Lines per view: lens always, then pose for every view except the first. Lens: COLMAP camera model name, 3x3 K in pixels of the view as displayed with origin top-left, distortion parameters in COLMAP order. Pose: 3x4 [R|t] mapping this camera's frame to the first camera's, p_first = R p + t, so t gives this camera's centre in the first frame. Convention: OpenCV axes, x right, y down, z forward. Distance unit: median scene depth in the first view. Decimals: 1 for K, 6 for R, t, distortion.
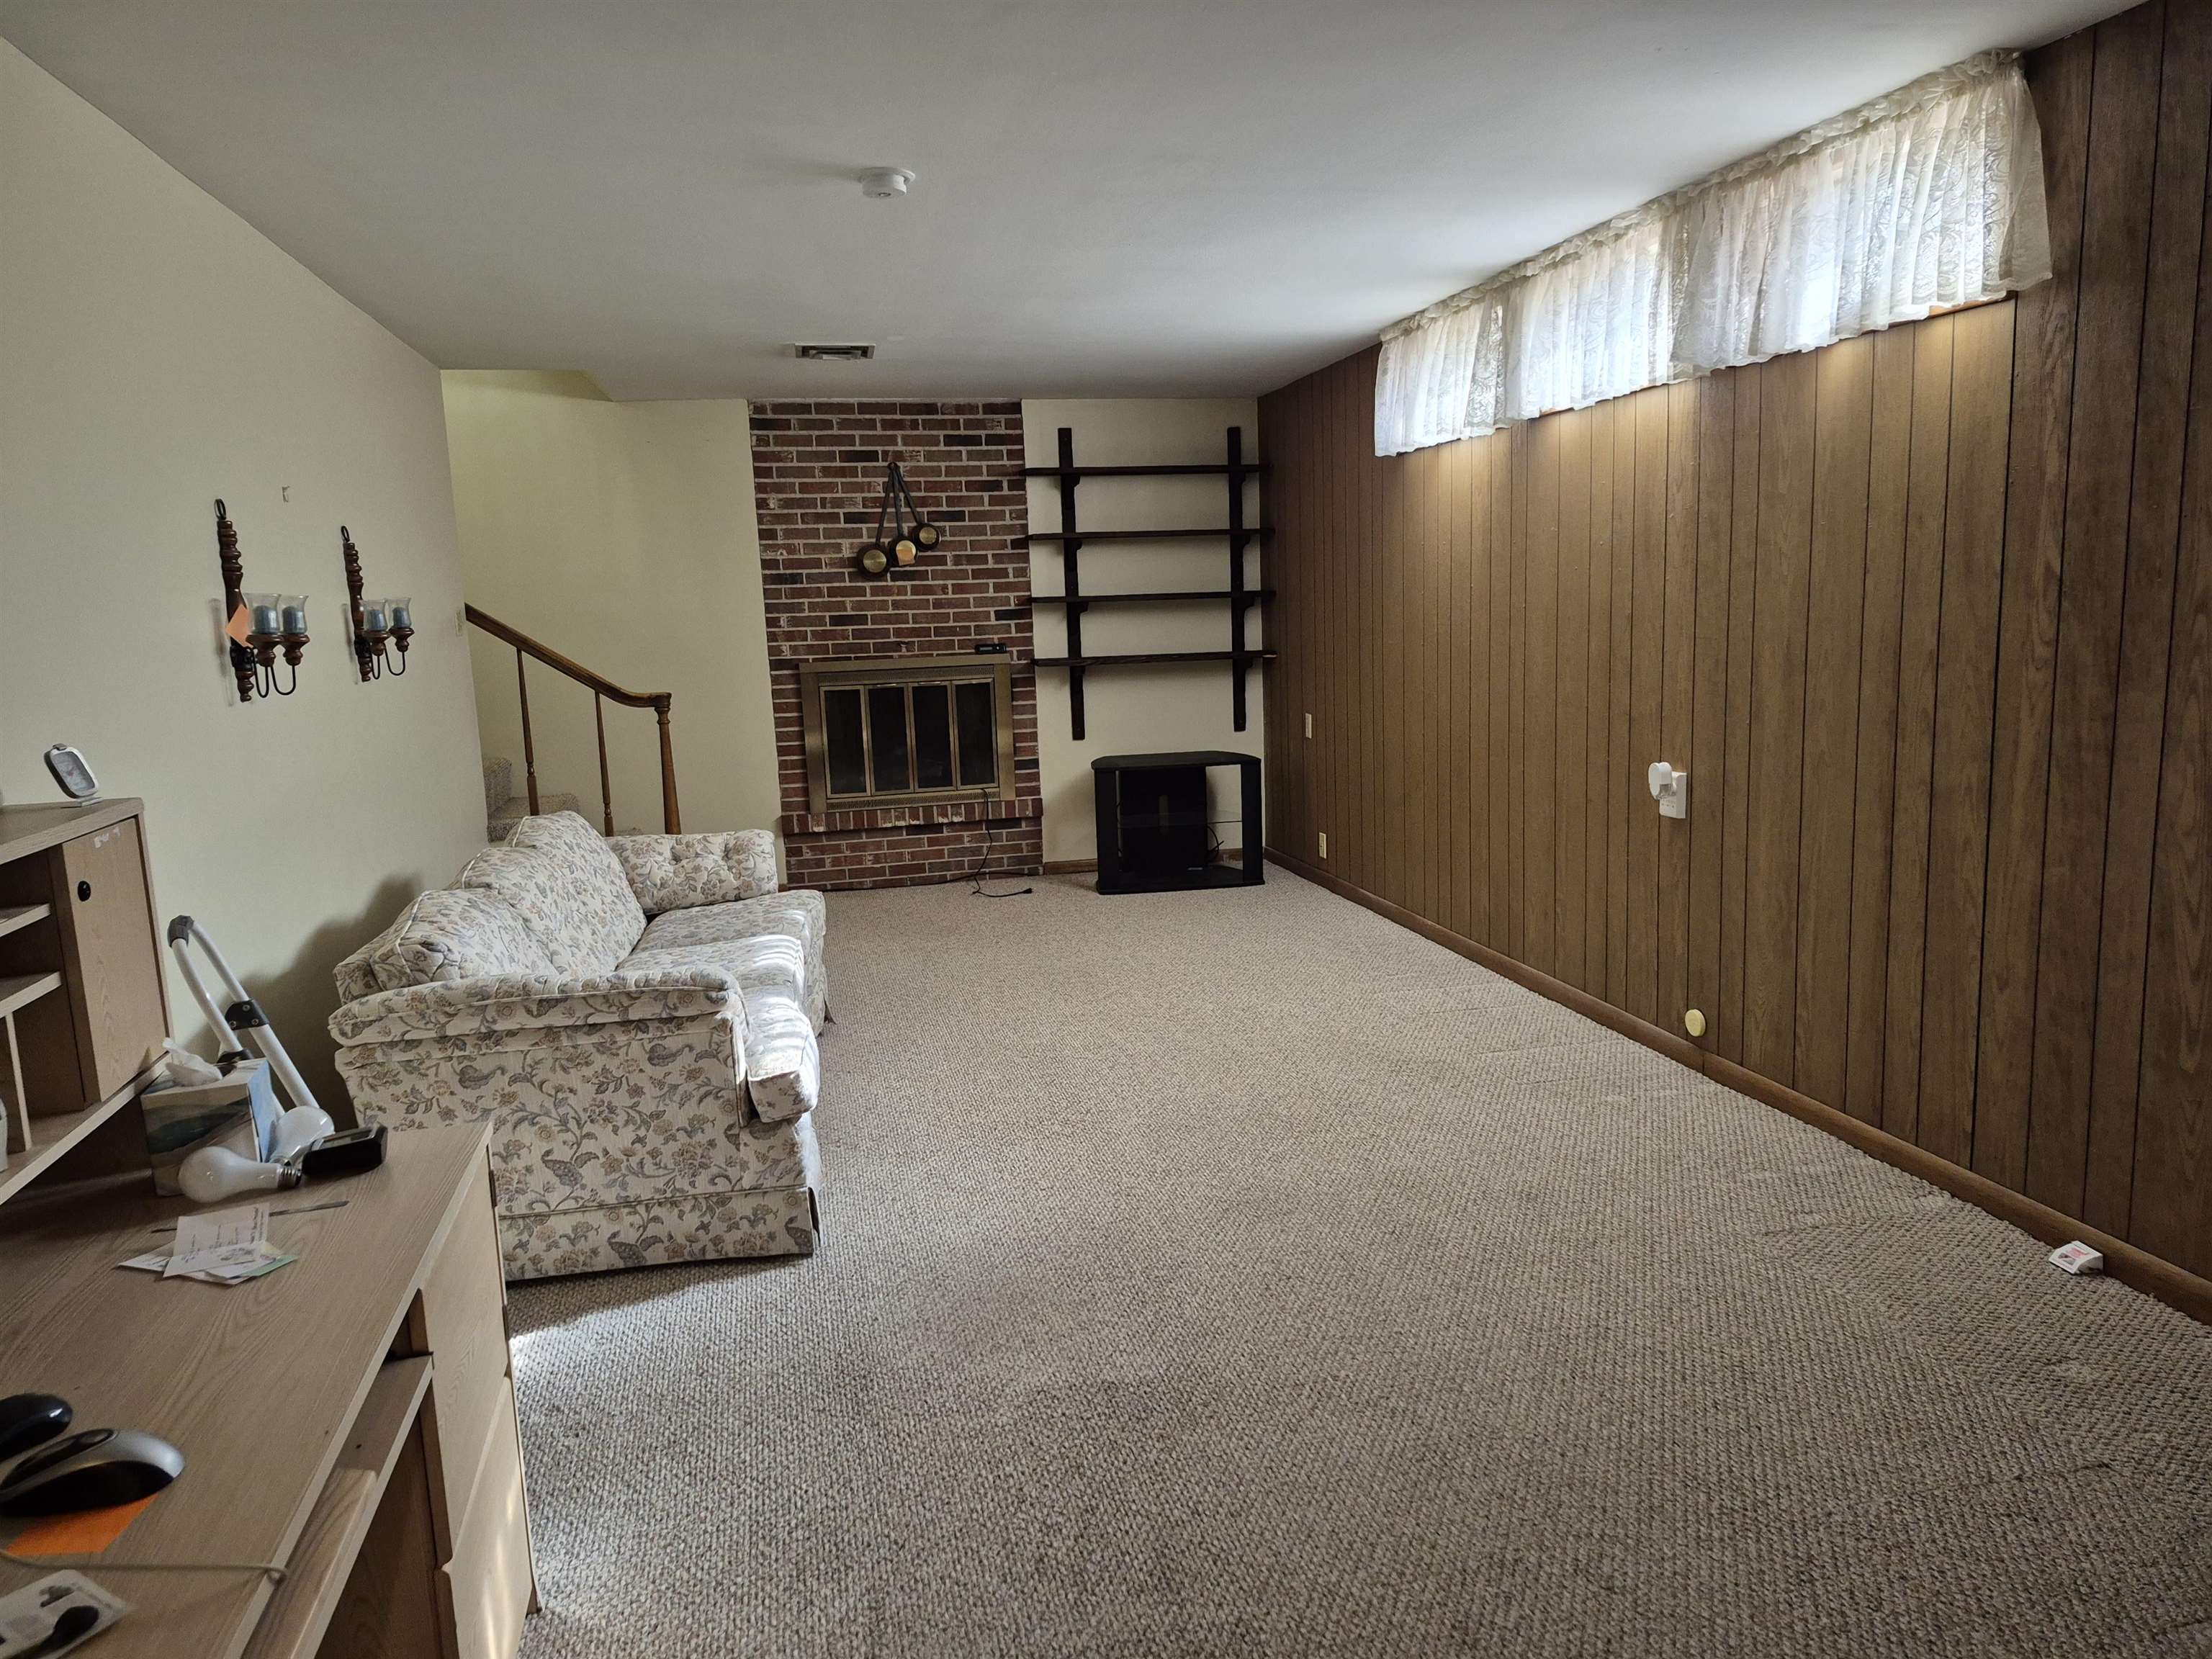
lens RADIAL K [[1531.1, 0, 1111.6], [0, 1531.1, 845.2], [0, 0, 1]] dist [0.115391, -0.138629]
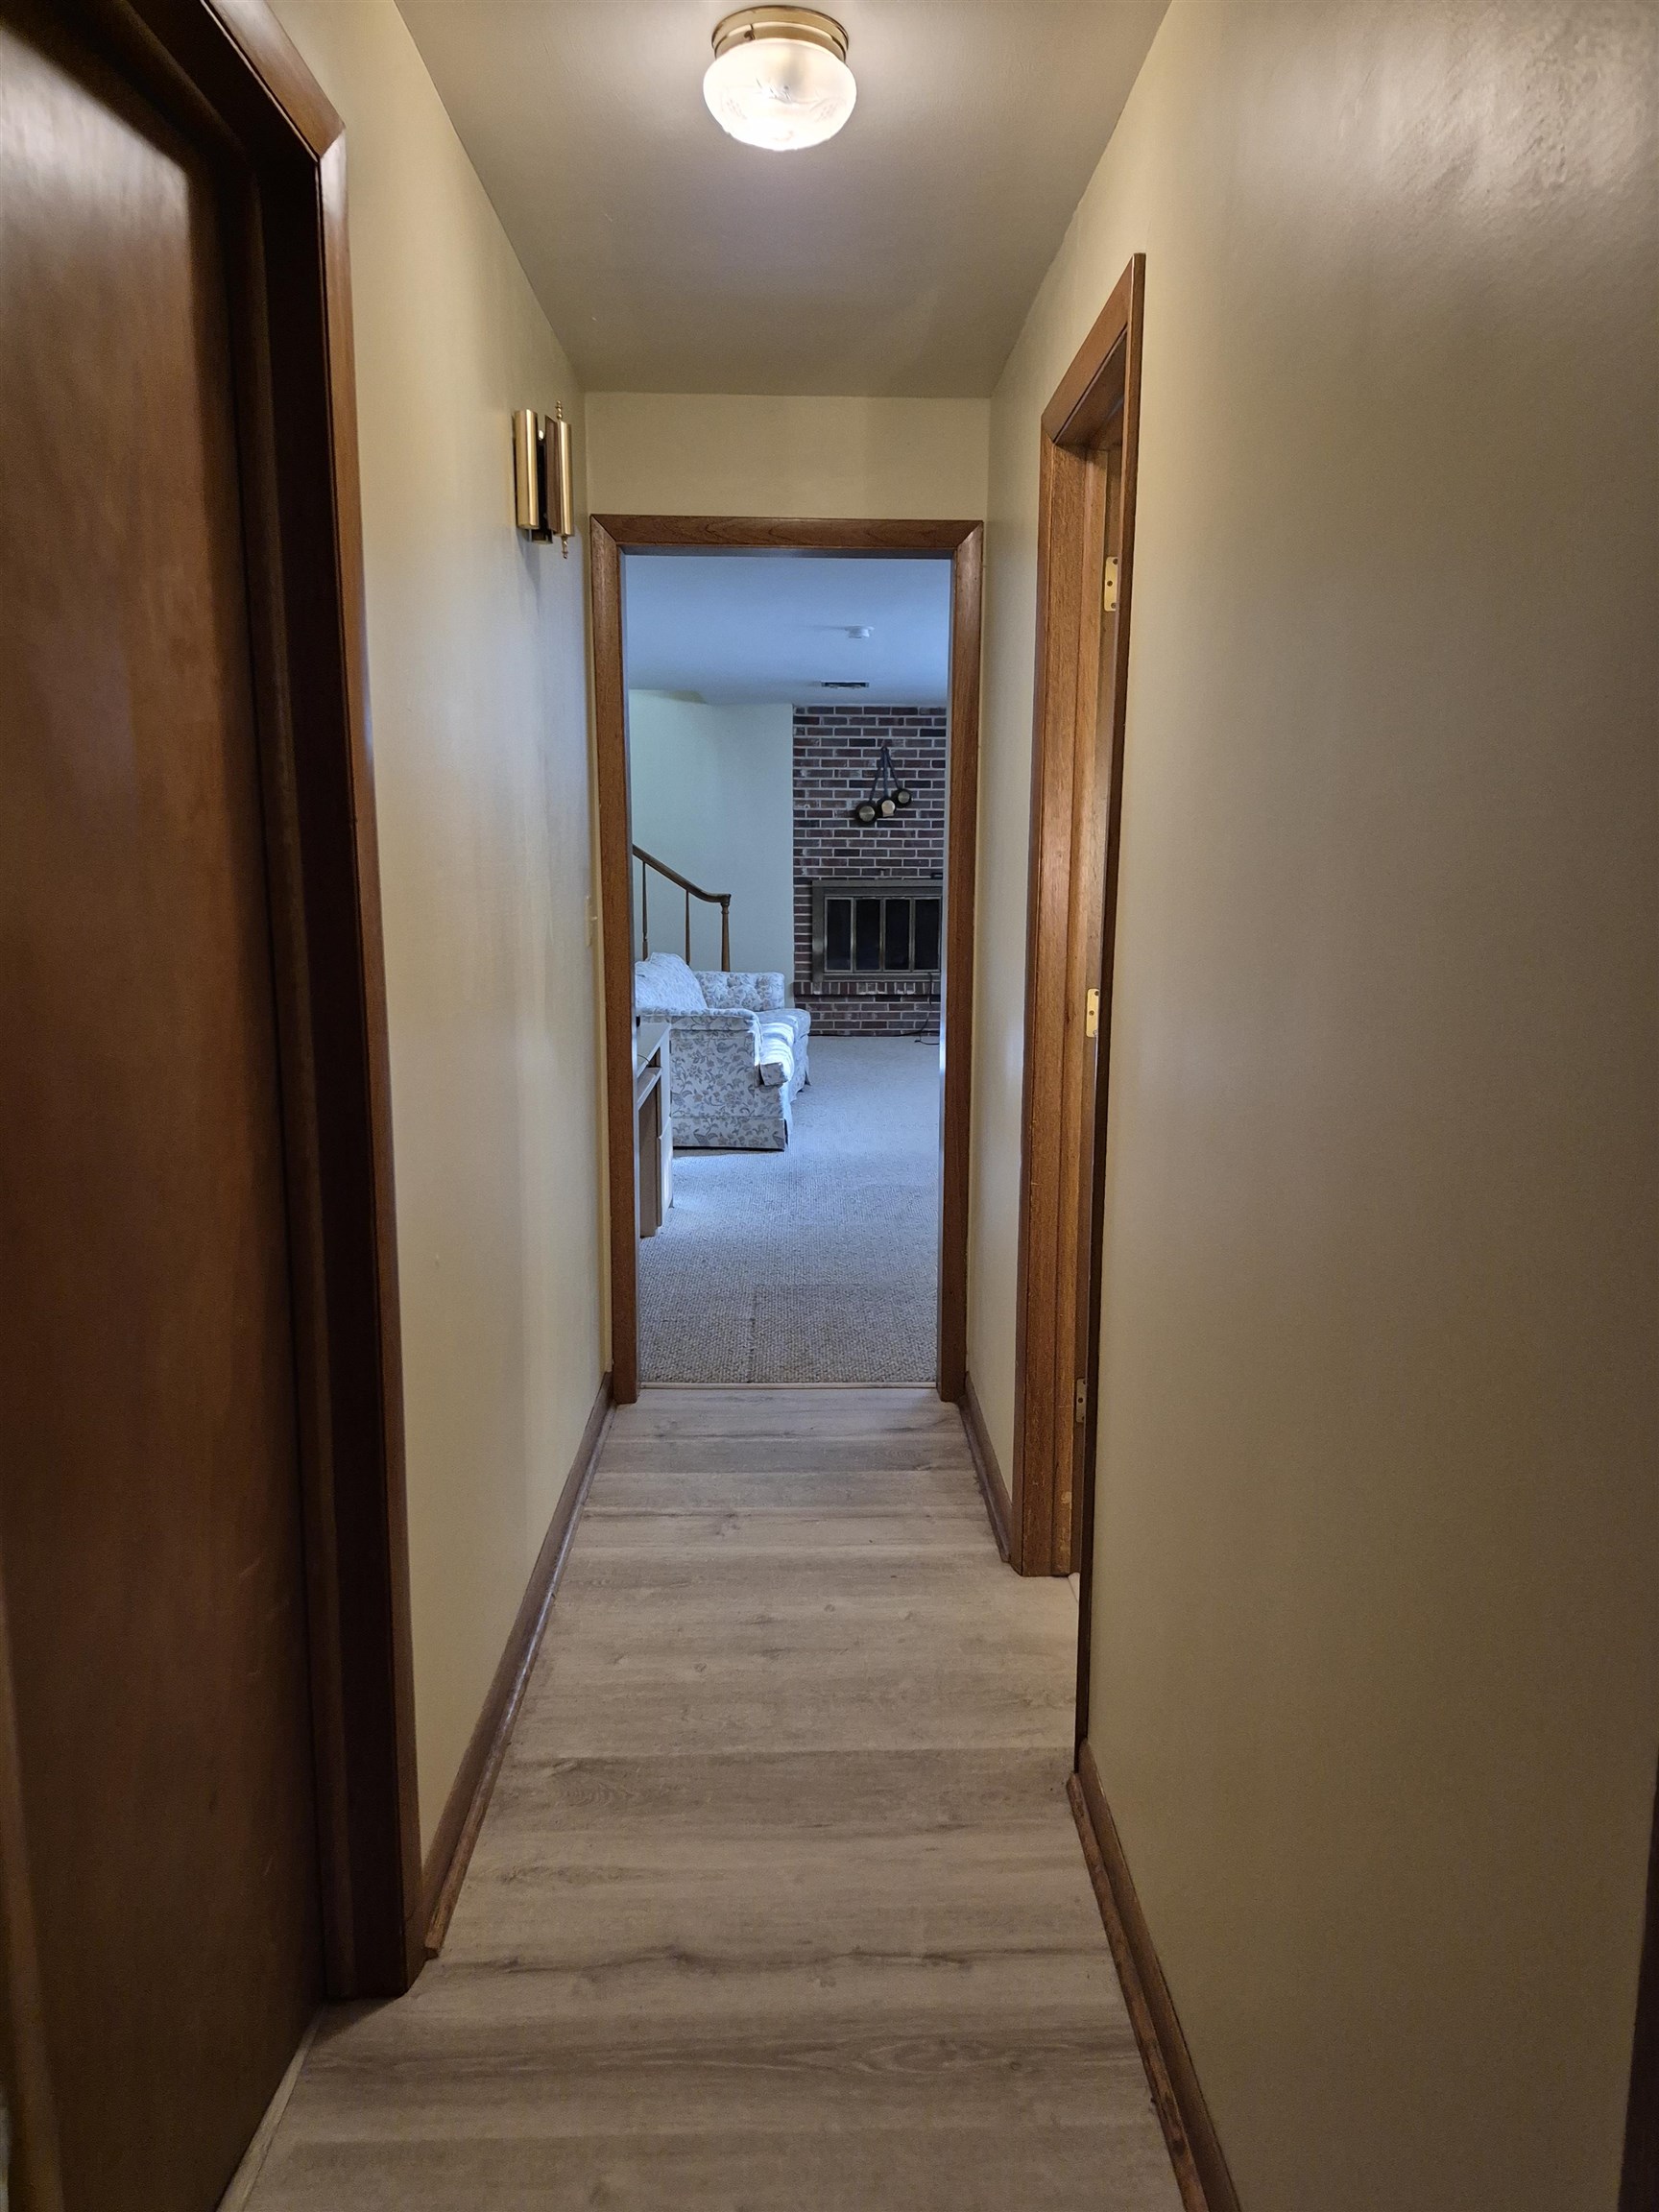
lens RADIAL K [[1531.1, 0, 826.0], [0, 1531.1, 1131.6], [0, 0, 1]] dist [0.115391, -0.138629]
pose [[0.977495, 0.078699, -0.195732, 0.150333], [-0.073079, 0.996684, 0.035780, 0.088001], [0.197899, -0.020671, 0.980005, -0.578496]]
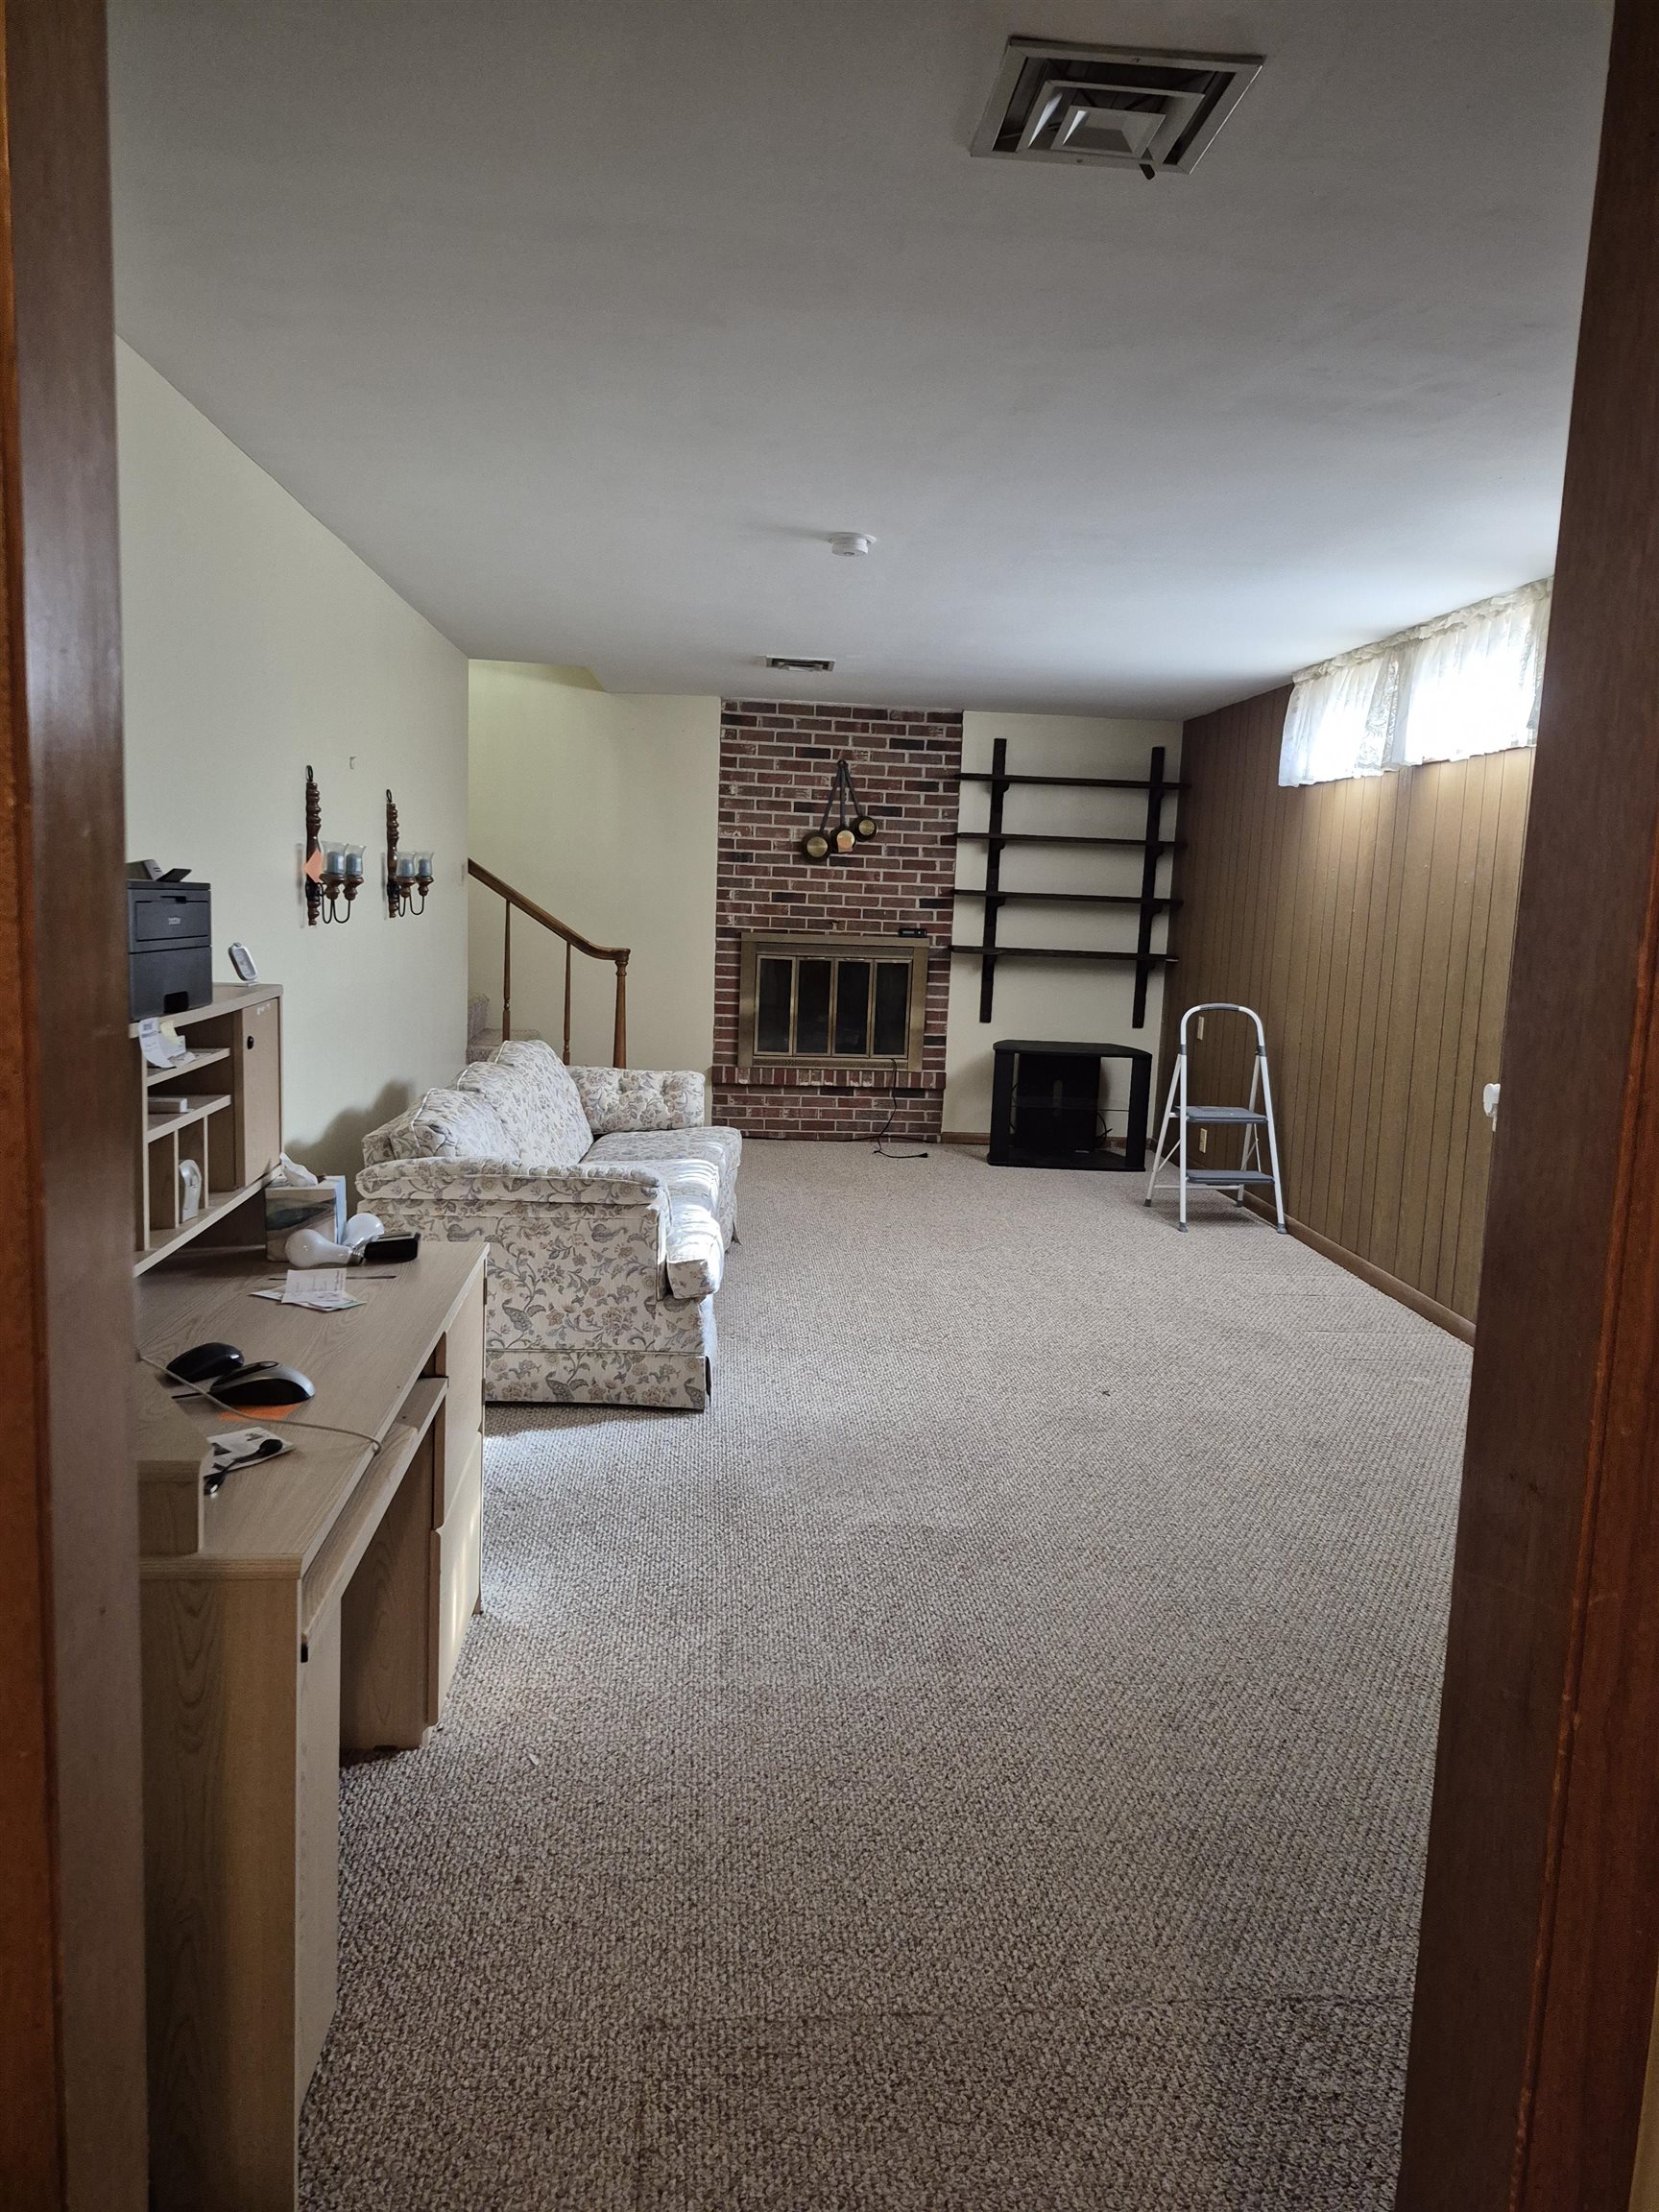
lens RADIAL K [[1518.0, 0, 839.0], [0, 1518.0, 1094.4], [0, 0, 1]] dist [0.153740, -0.239404]
pose [[0.987281, 0.096349, -0.126464, 0.022849], [-0.099277, 0.994914, -0.017041, 0.013743], [0.124179, 0.029379, 0.991825, -0.107341]]
